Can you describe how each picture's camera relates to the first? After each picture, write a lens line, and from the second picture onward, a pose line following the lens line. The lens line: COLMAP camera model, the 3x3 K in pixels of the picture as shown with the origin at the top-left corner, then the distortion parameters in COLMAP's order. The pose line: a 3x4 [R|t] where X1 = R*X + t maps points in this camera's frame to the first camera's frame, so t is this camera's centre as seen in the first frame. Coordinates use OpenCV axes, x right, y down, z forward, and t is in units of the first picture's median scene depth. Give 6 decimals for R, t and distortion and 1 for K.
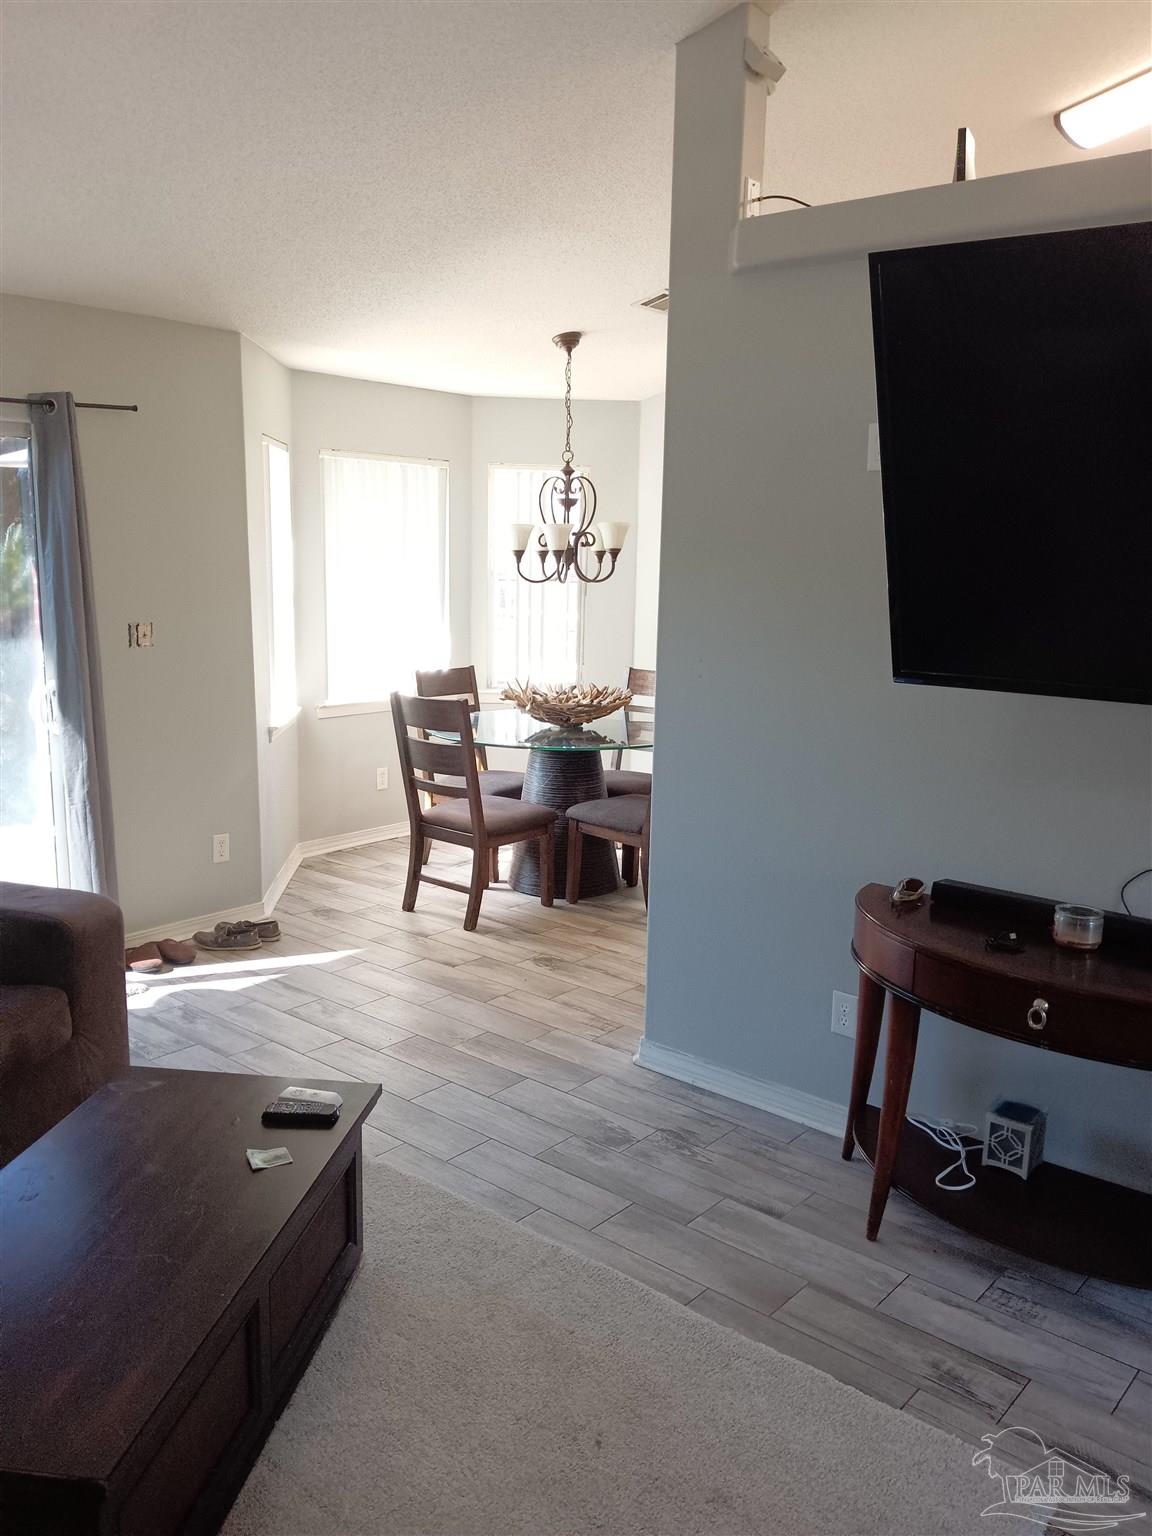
lens RADIAL K [[1228.6, 0, 574.3], [0, 1228.6, 773.8], [0, 0, 1]] dist [0.042003, -0.119317]
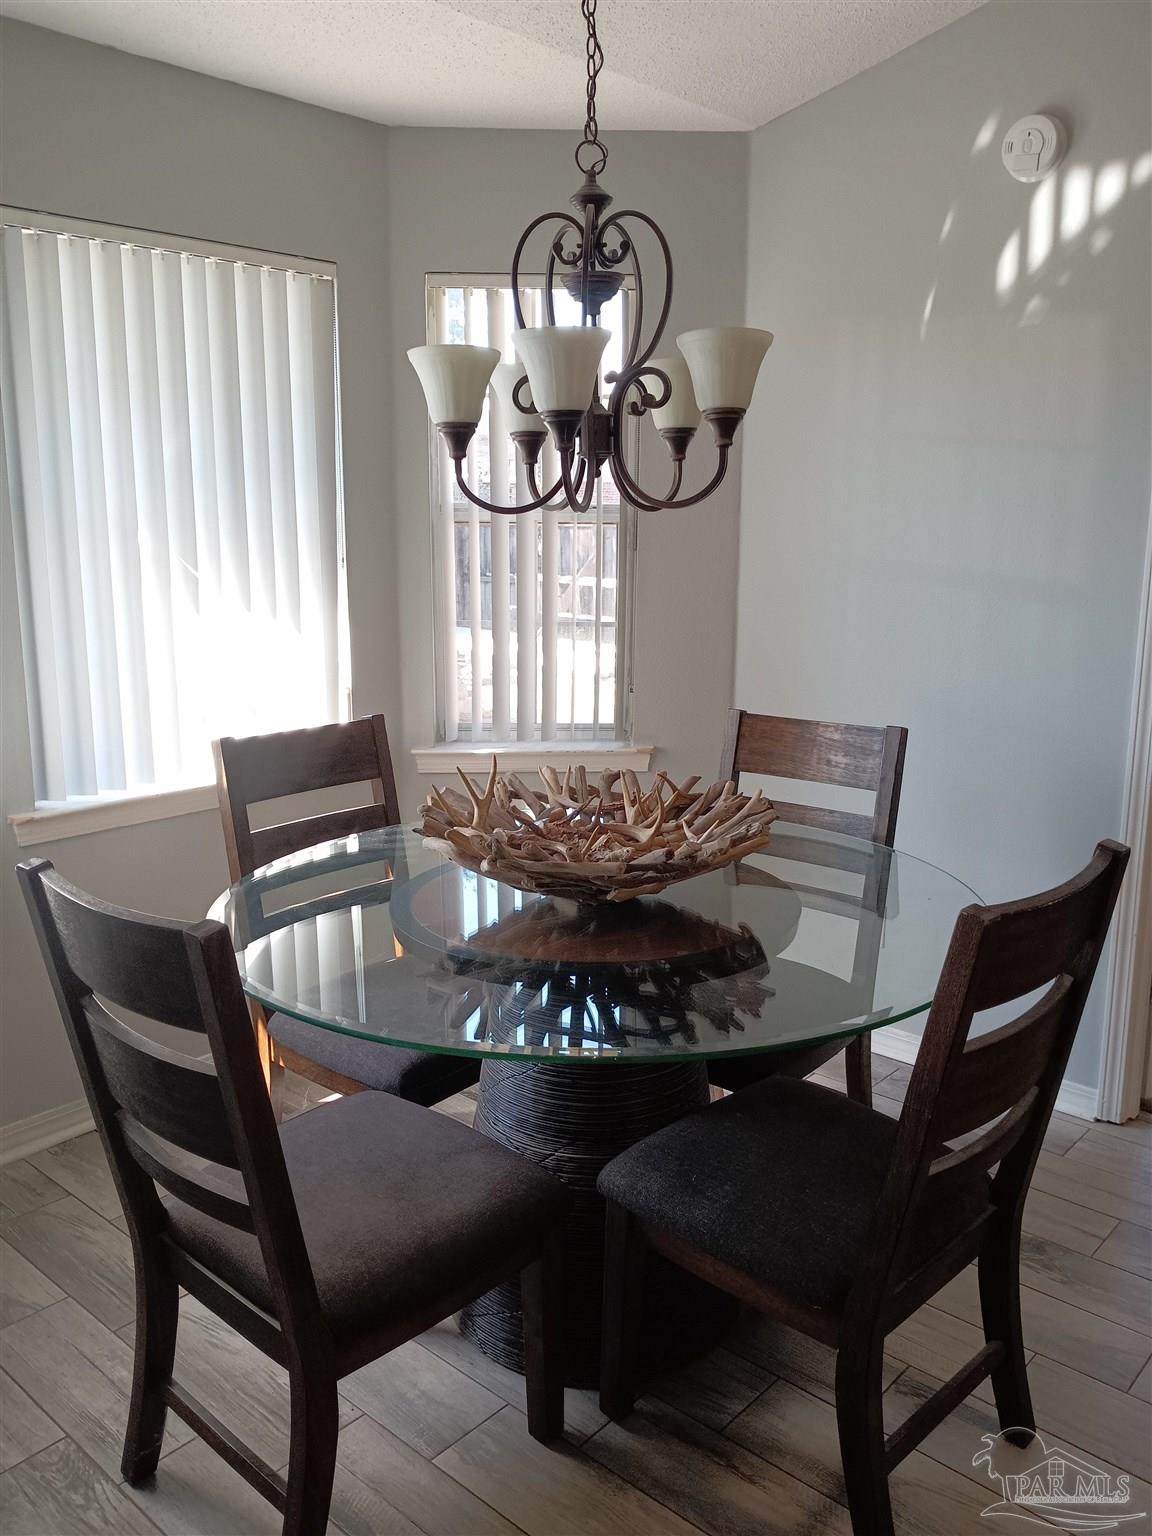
lens RADIAL K [[1228.6, 0, 574.3], [0, 1228.6, 773.8], [0, 0, 1]] dist [0.042003, -0.119317]
pose [[0.999460, -0.010552, -0.031129, -0.000773], [0.011384, 0.999580, 0.026661, -0.087305], [0.030835, -0.027001, 0.999160, 0.632649]]
